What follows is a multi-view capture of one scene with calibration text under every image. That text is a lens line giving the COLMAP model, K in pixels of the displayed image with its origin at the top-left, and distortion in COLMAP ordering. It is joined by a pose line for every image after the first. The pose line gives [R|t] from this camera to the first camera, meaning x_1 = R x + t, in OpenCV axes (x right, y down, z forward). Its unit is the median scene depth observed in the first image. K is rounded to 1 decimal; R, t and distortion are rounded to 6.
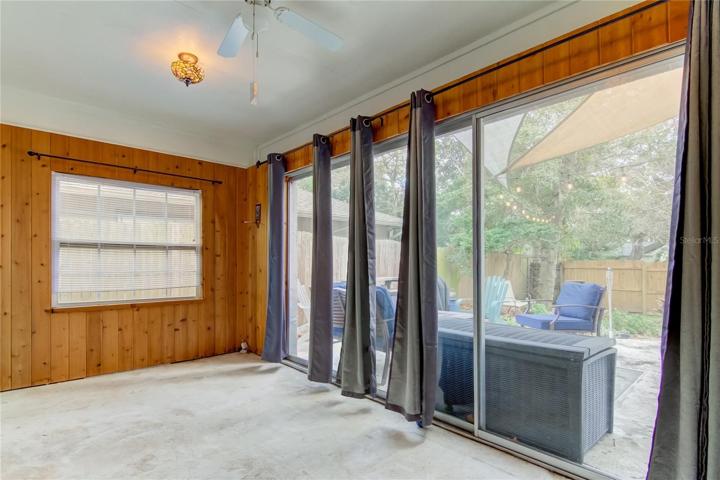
lens RADIAL K [[364.4, 0, 361.7], [0, 364.4, 245.8], [0, 0, 1]] dist [-0.001021, -0.000503]
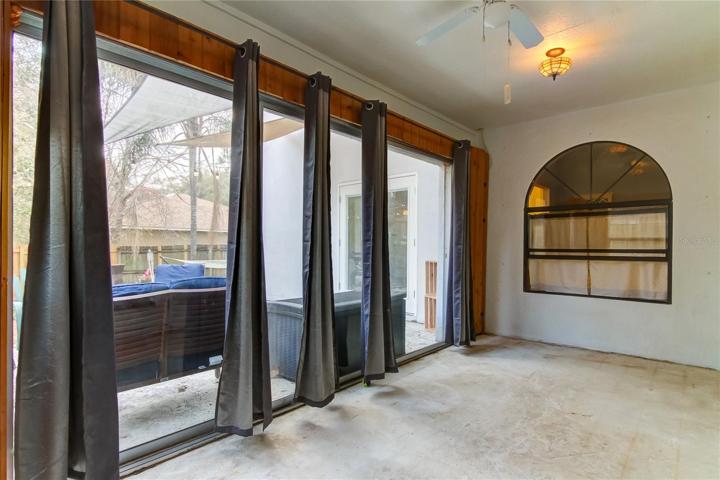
lens RADIAL K [[364.4, 0, 361.7], [0, 364.4, 245.8], [0, 0, 1]] dist [-0.001021, -0.000503]
pose [[-0.085334, 0.005126, 0.996339, -1.020372], [-0.035534, 0.999335, -0.008185, 0.055542], [-0.995719, -0.036102, -0.085095, 1.147342]]
